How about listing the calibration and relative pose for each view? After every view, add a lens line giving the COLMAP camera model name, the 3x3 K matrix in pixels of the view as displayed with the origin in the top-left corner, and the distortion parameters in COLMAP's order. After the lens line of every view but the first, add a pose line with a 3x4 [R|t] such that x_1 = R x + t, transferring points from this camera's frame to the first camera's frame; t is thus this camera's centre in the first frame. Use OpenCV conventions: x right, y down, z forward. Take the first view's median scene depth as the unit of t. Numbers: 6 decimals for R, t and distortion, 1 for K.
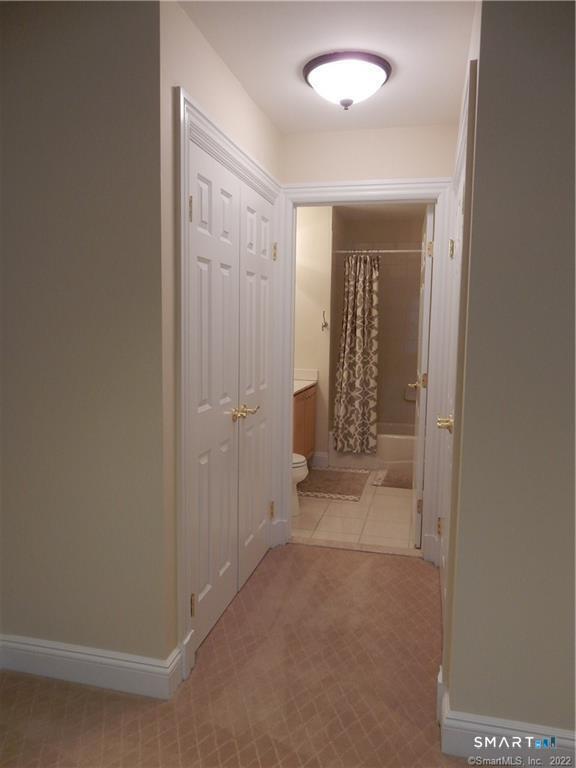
lens RADIAL K [[565.0, 0, 288.3], [0, 565.0, 384.3], [0, 0, 1]] dist [-0.007445, -0.001671]
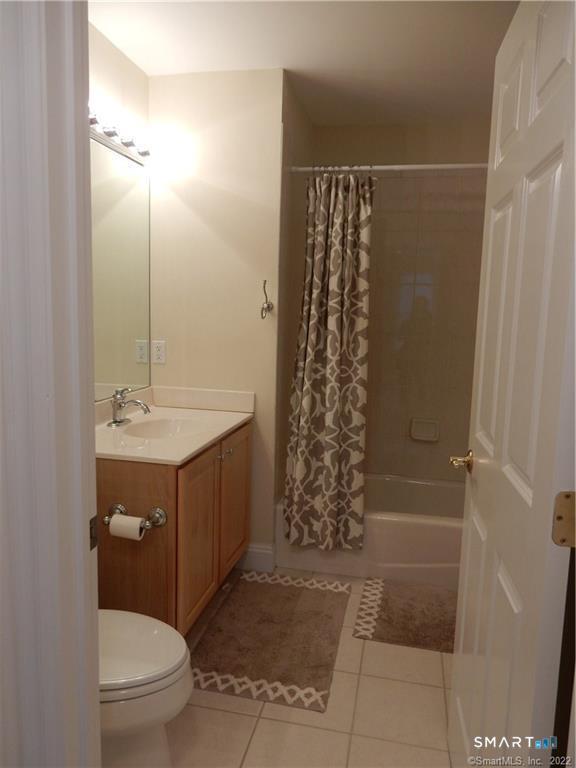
lens RADIAL K [[565.0, 0, 288.0], [0, 565.0, 383.7], [0, 0, 1]] dist [-0.007445, -0.001671]
pose [[0.999353, 0.008041, 0.035045, 0.065088], [-0.009065, 0.999533, 0.029167, -0.049785], [-0.034794, -0.029466, 0.998960, 0.472177]]
